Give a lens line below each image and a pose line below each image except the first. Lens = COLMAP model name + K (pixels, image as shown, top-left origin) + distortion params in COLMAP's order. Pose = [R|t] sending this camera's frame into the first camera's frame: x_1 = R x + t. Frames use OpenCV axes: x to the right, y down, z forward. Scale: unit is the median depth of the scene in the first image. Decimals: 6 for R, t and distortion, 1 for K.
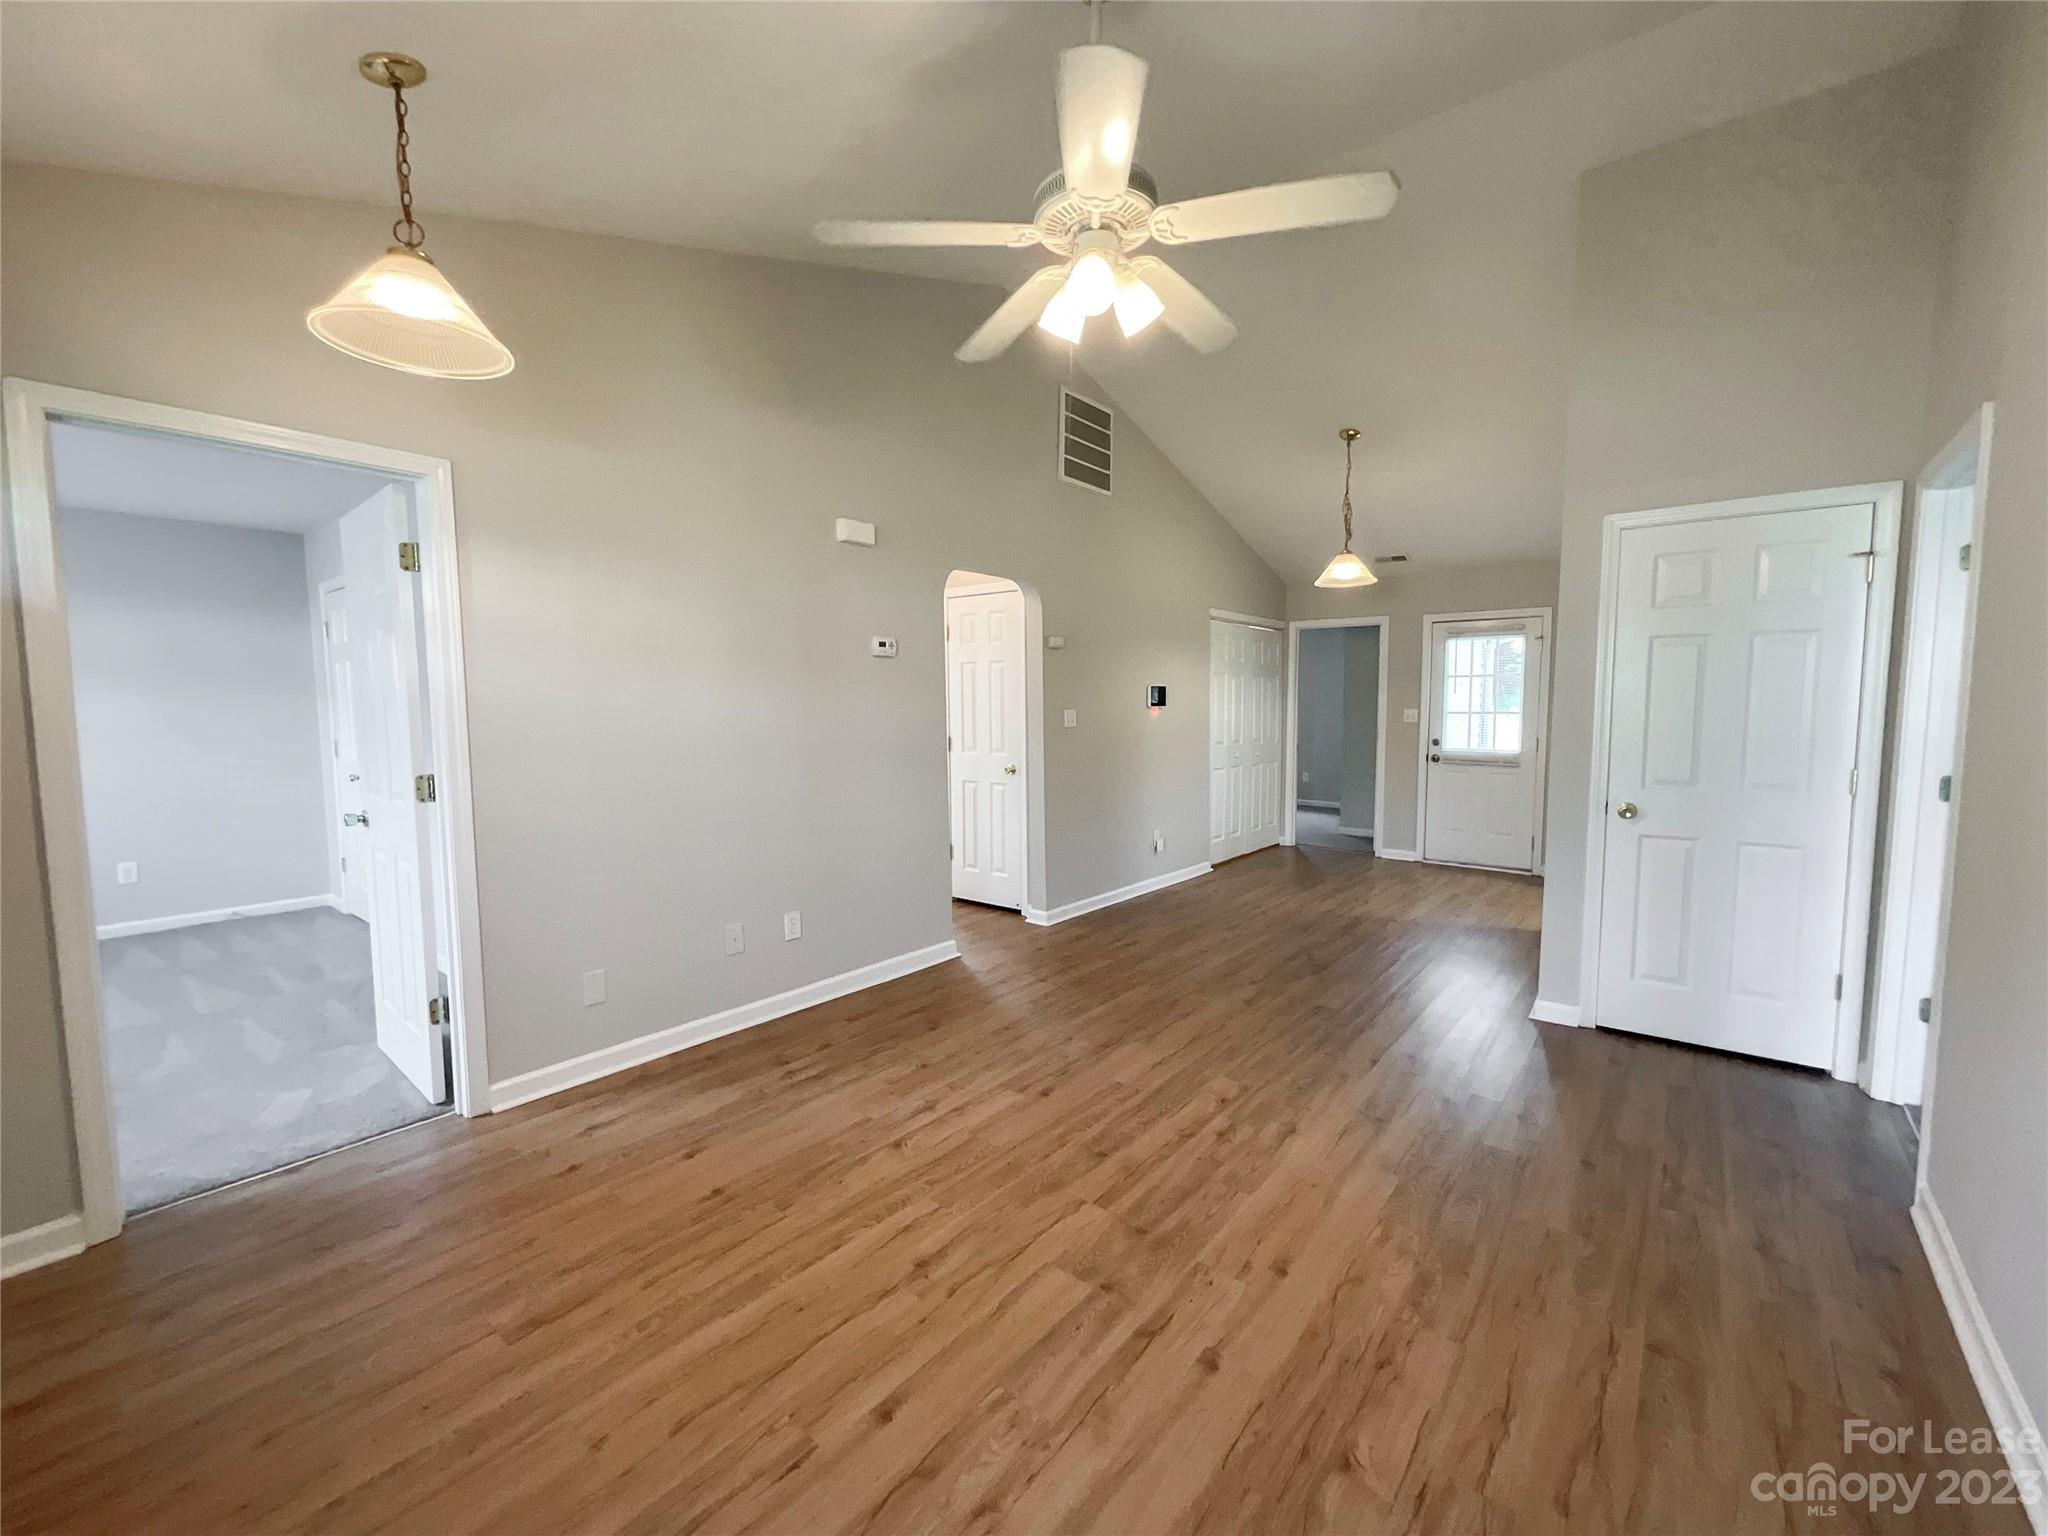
lens RADIAL K [[842.9, 0, 1024.9], [0, 842.9, 775.9], [0, 0, 1]] dist [-0.012881, 0.002172]
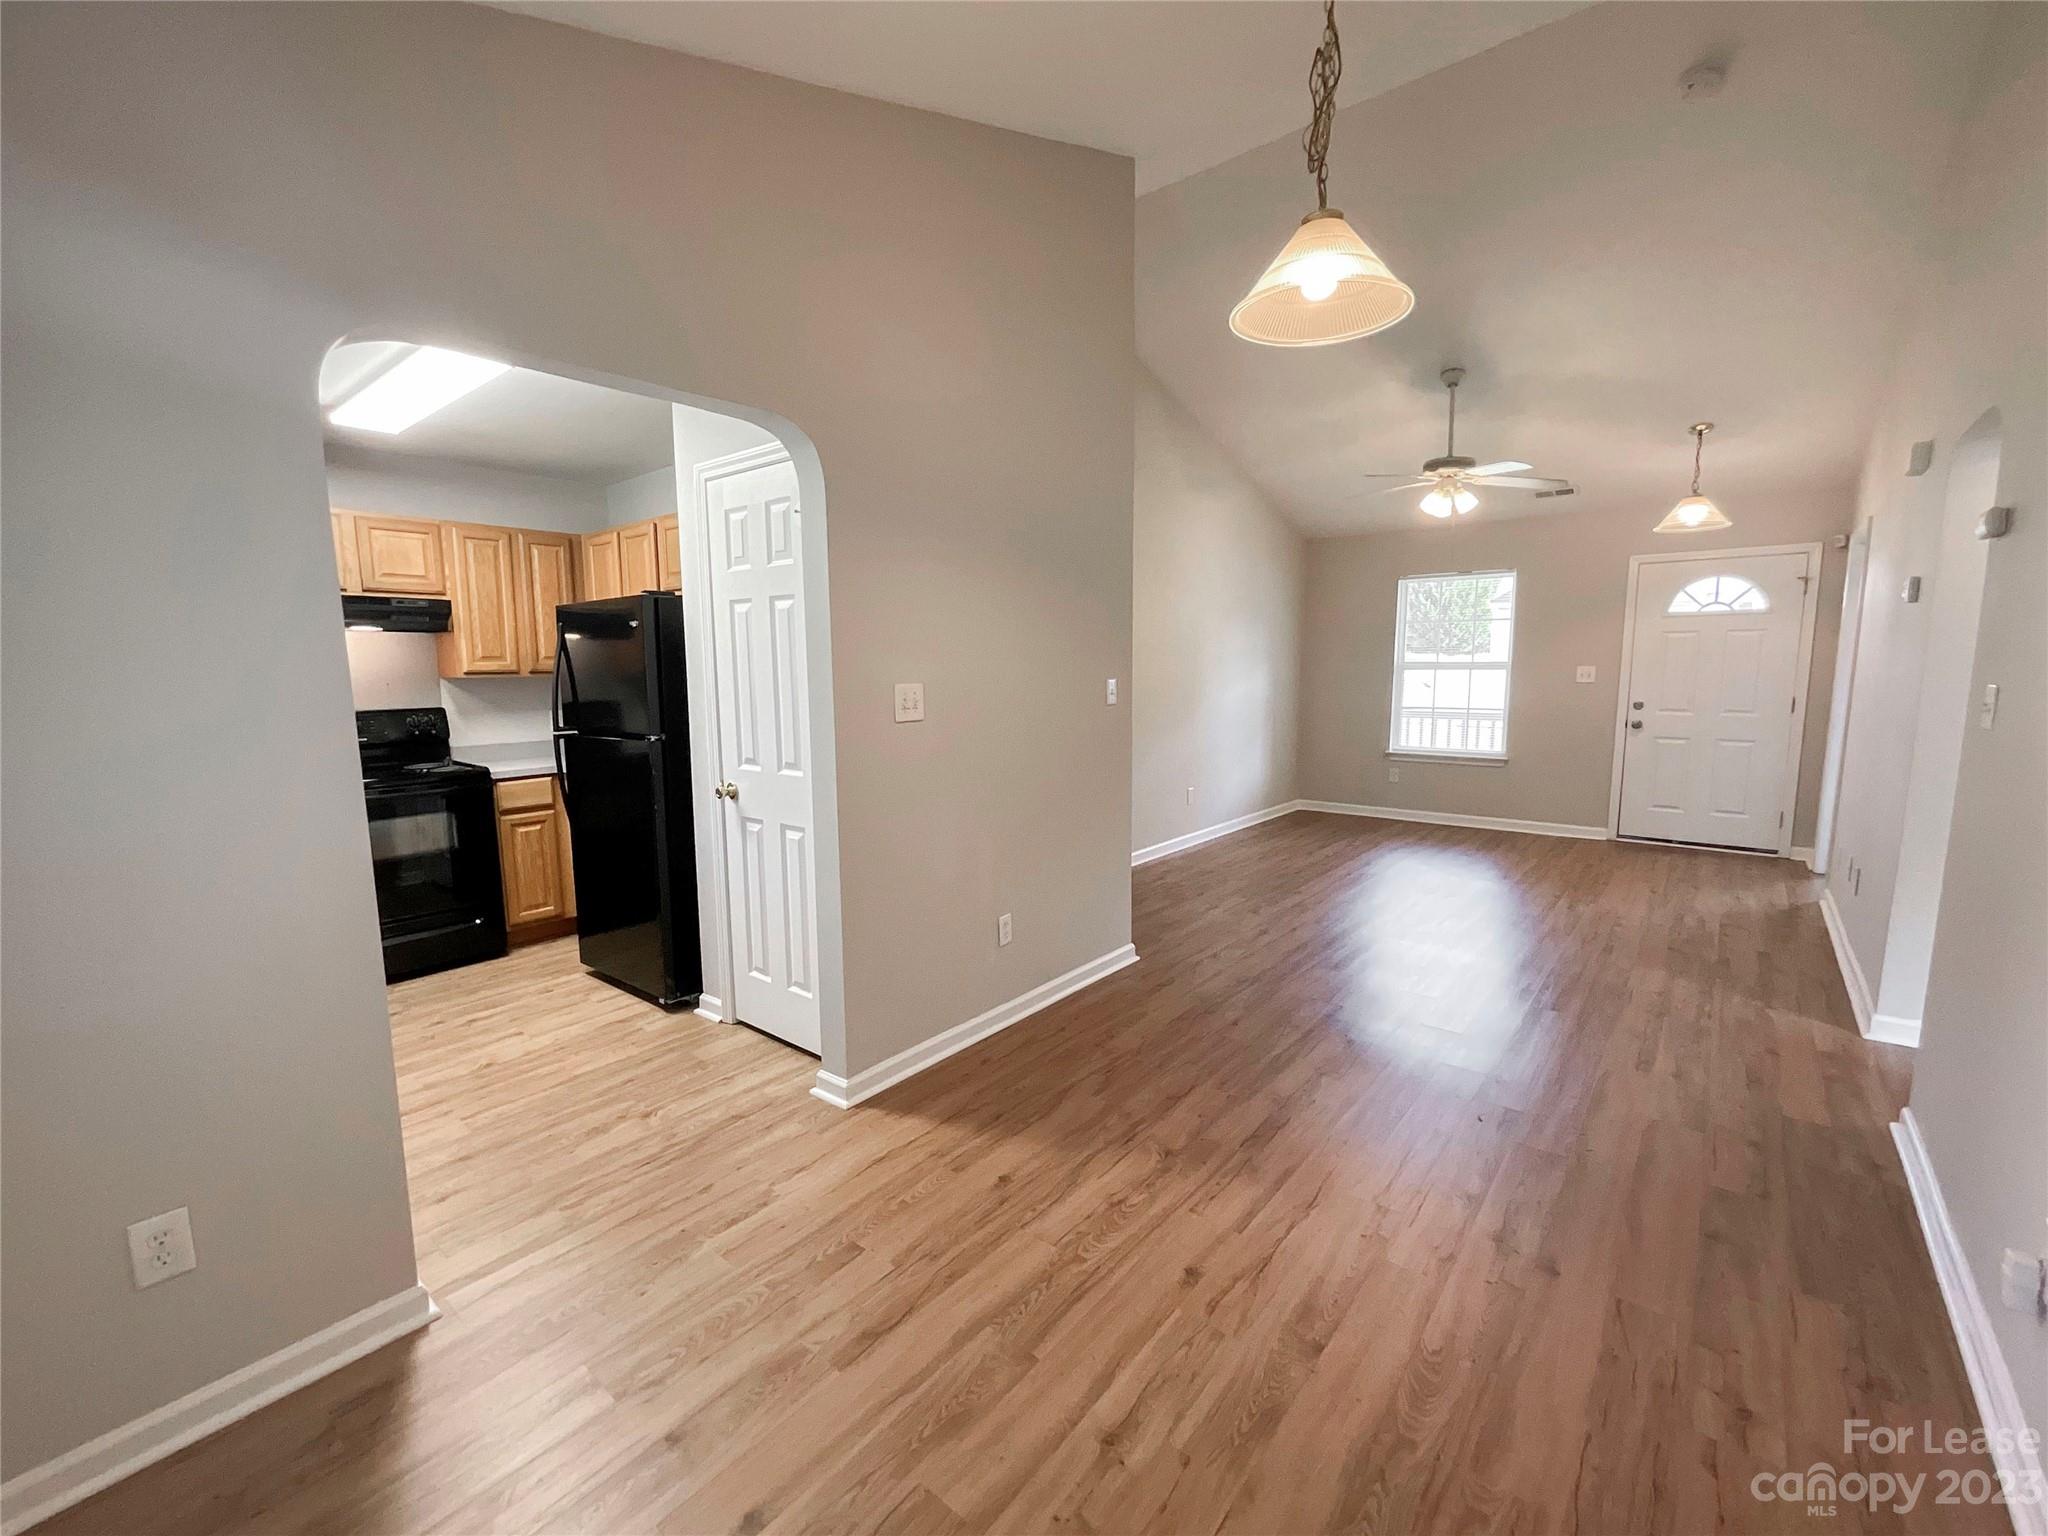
lens RADIAL K [[842.9, 0, 1022.8], [0, 842.9, 771.5], [0, 0, 1]] dist [-0.012881, 0.002172]
pose [[-0.999756, 0.011287, 0.019013, 0.855219], [0.015064, 0.977142, 0.212051, -0.215838], [-0.016184, 0.212286, -0.977074, 2.375150]]
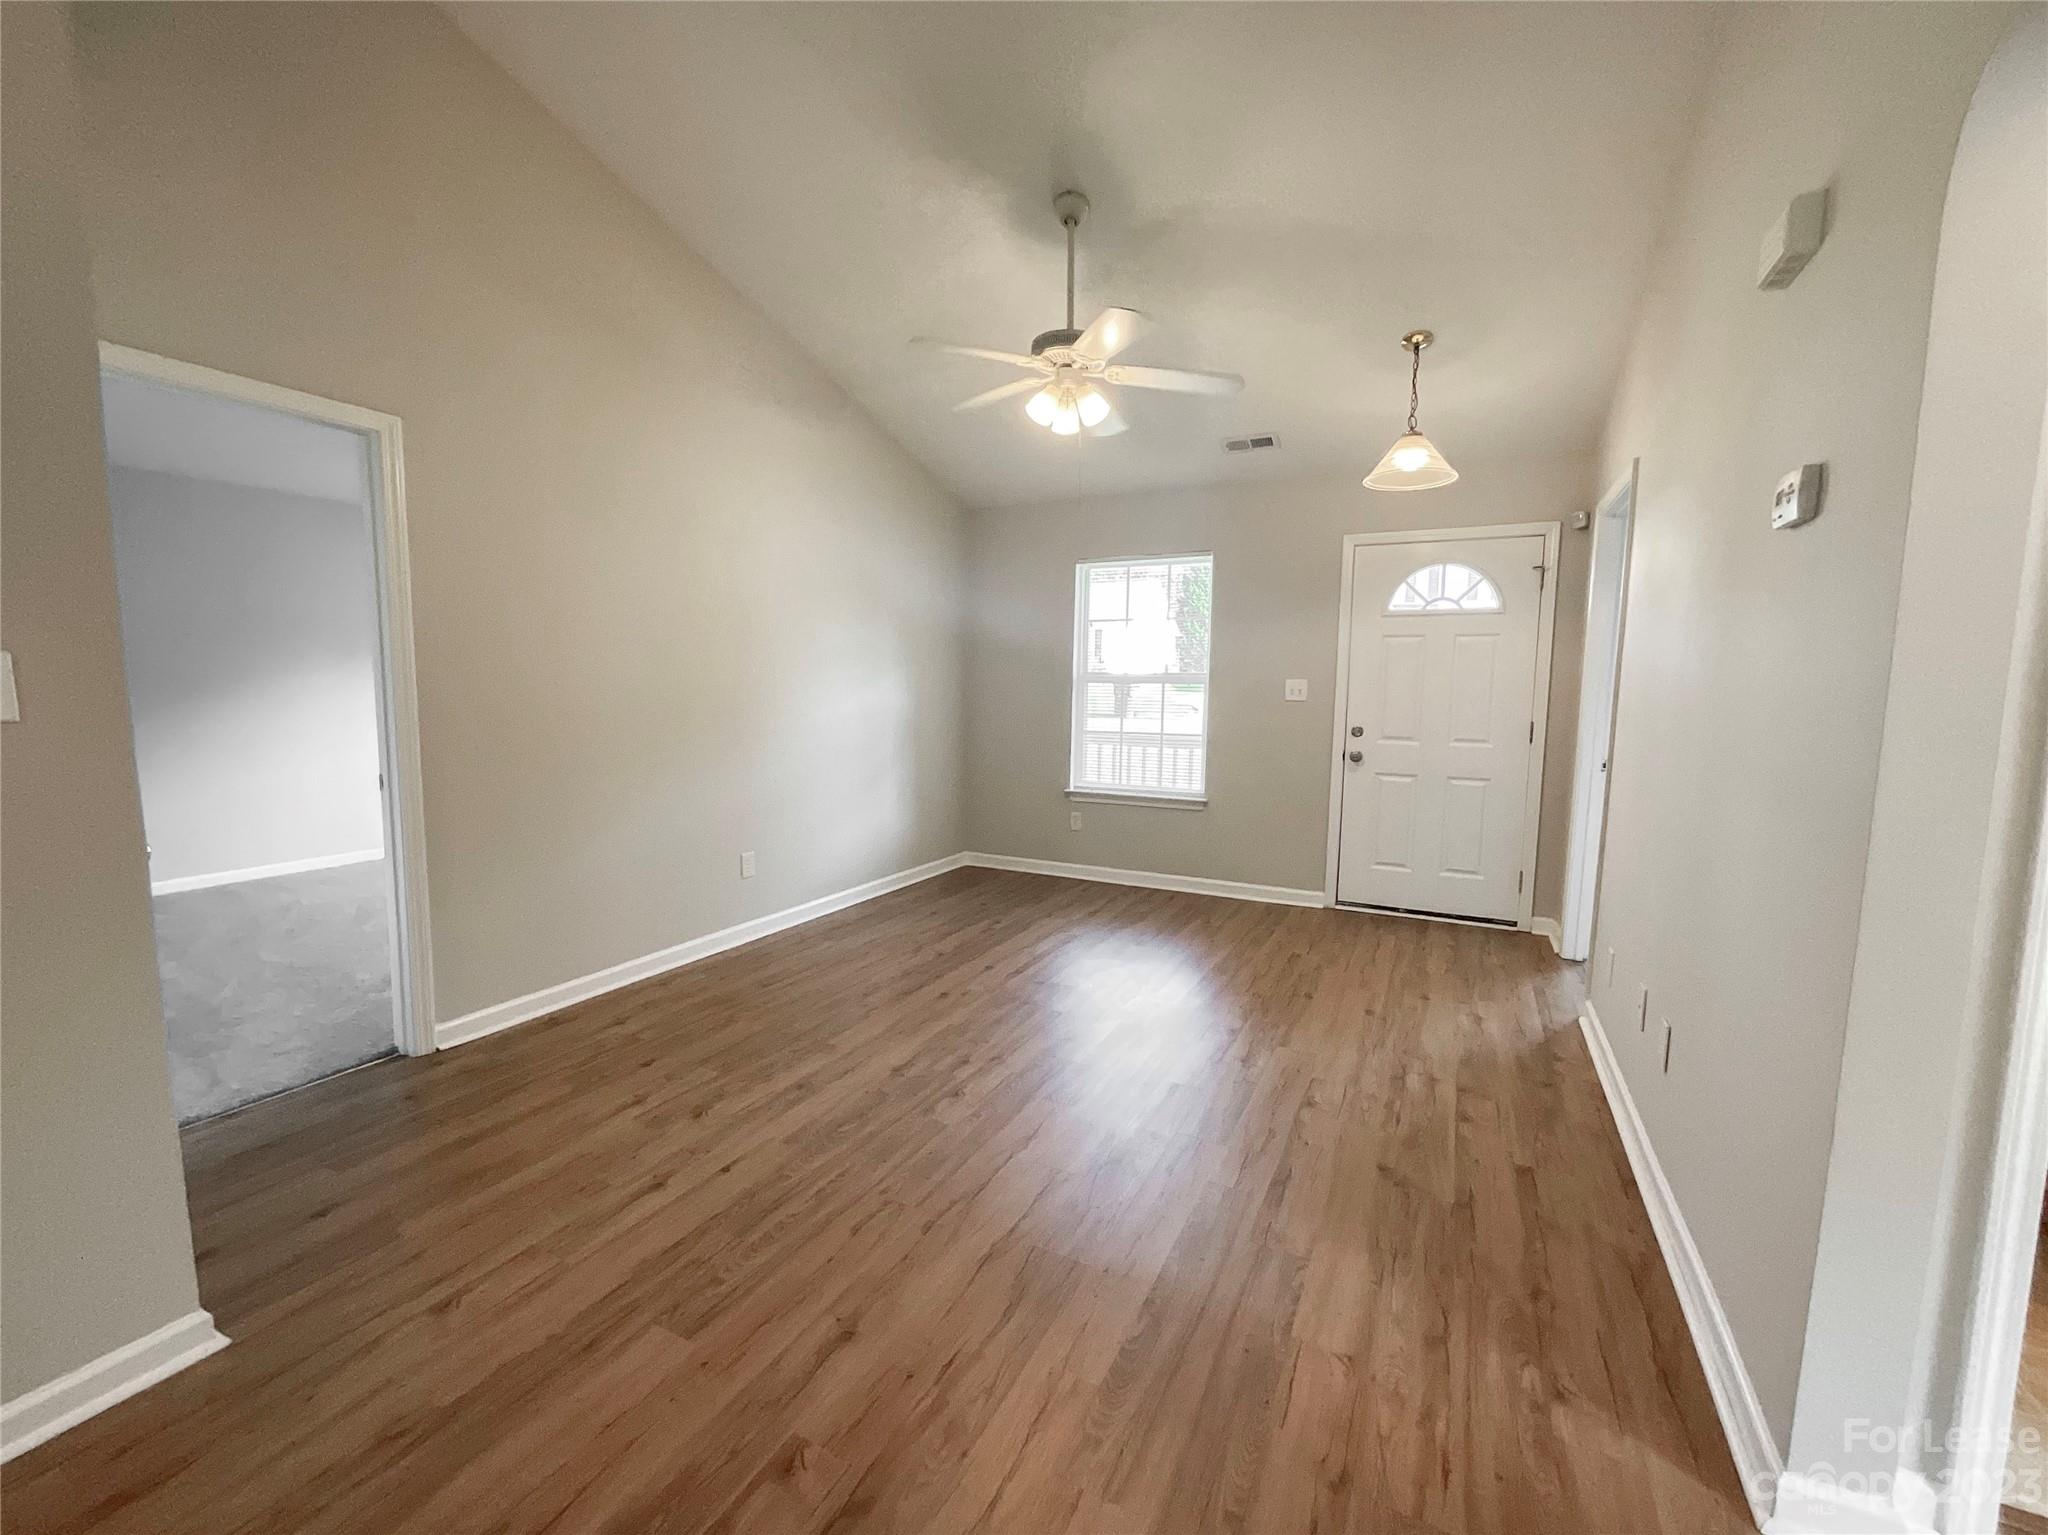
lens RADIAL K [[842.9, 0, 1025.6], [0, 842.9, 763.9], [0, 0, 1]] dist [-0.012881, 0.002172]
pose [[-0.977931, 0.010314, -0.208675, 0.327611], [-0.027952, 0.983344, 0.179593, -0.124534], [0.207052, 0.181462, -0.961354, 1.719124]]
